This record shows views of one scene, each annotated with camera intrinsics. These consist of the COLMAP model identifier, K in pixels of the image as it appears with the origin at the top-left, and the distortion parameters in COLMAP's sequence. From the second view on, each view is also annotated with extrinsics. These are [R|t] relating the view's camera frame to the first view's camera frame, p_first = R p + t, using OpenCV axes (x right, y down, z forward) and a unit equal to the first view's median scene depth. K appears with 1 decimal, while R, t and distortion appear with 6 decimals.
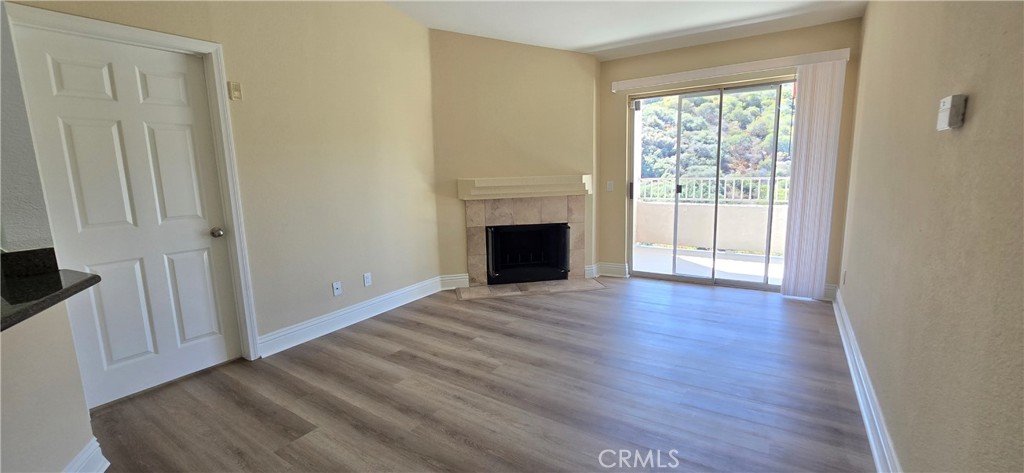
lens RADIAL K [[419.7, 0, 515.7], [0, 419.7, 237.4], [0, 0, 1]] dist [-0.001396, -0.000709]
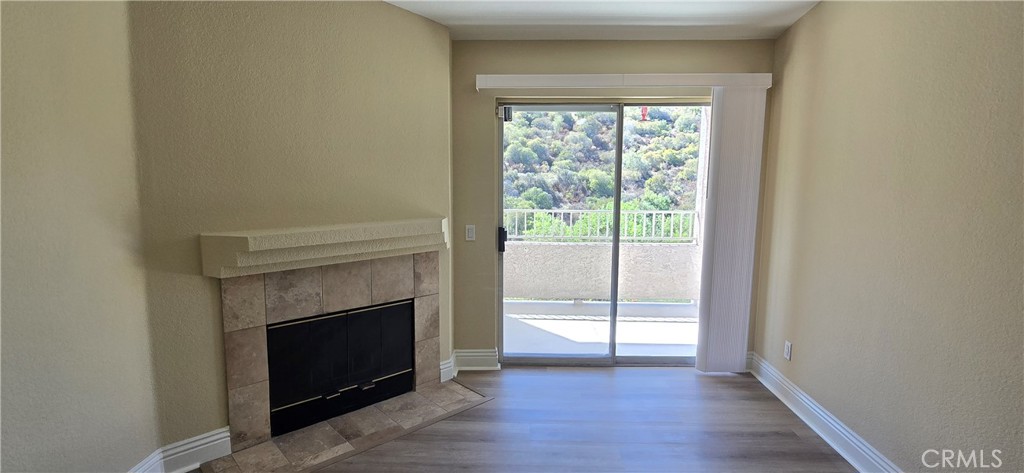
lens RADIAL K [[496.7, 0, 509.4], [0, 496.7, 235.3], [0, 0, 1]] dist [-0.010094, -0.000242]
pose [[0.843622, -0.036294, 0.535710, -0.141218], [0.056592, 0.998166, -0.021494, -0.104931], [-0.533947, 0.048450, 0.844128, 0.346251]]
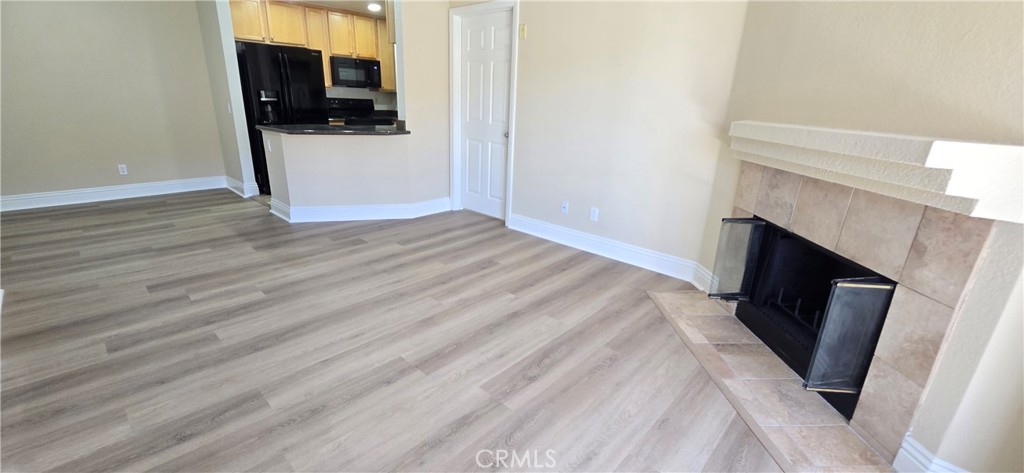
lens RADIAL K [[419.7, 0, 510.3], [0, 419.7, 234.5], [0, 0, 1]] dist [-0.001396, -0.000709]
pose [[-0.172651, 0.319236, -0.931815, 0.496762], [-0.195763, 0.916028, 0.350099, -0.131980], [0.965333, 0.242861, -0.095659, 0.759613]]
